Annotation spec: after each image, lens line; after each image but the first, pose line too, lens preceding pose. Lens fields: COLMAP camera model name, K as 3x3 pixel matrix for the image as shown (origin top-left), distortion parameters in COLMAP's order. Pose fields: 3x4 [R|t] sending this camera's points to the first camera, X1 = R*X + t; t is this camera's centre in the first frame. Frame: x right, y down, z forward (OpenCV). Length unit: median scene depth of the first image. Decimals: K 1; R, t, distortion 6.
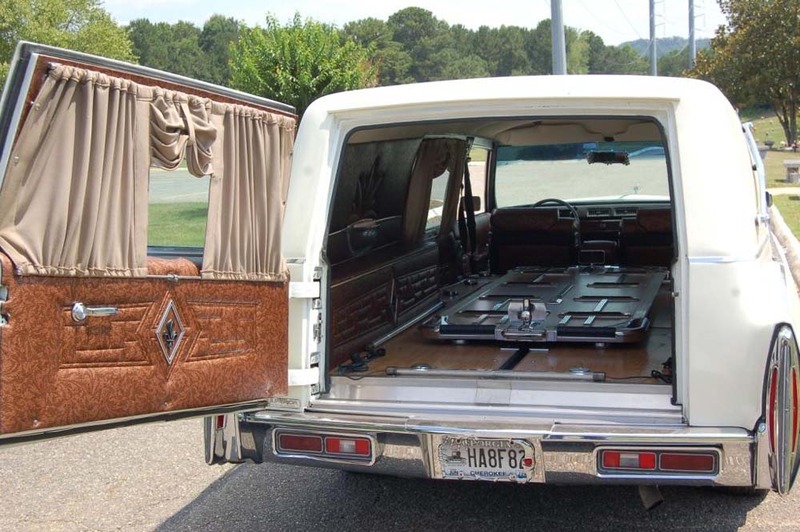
lens RADIAL K [[1094.0, 0, 400.0], [0, 1094.0, 266.0], [0, 0, 1]] dist [-0.044648, -0.049902]
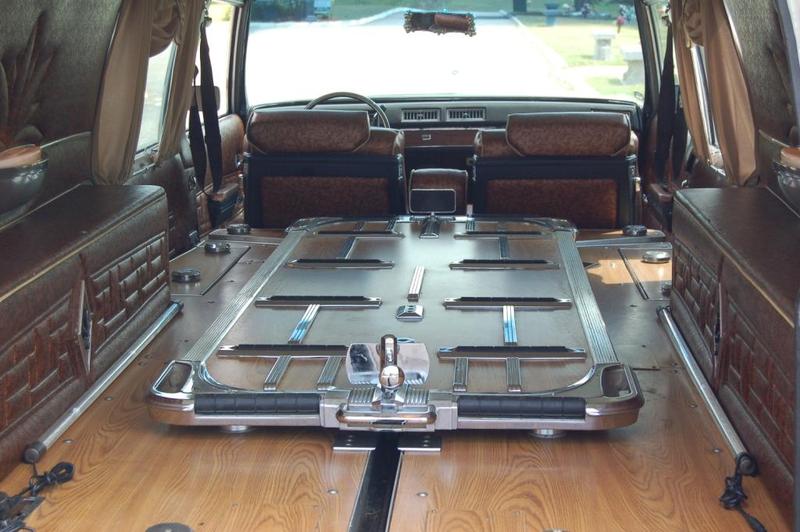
lens RADIAL K [[1450.7, 0, 400.0], [0, 1450.7, 266.0], [0, 0, 1]] dist [-0.016877, -0.118221]
pose [[0.974142, -0.017187, 0.225283, -0.009217], [0.001409, 0.997545, 0.070011, -0.025477], [-0.225934, -0.067883, 0.971775, 0.260895]]
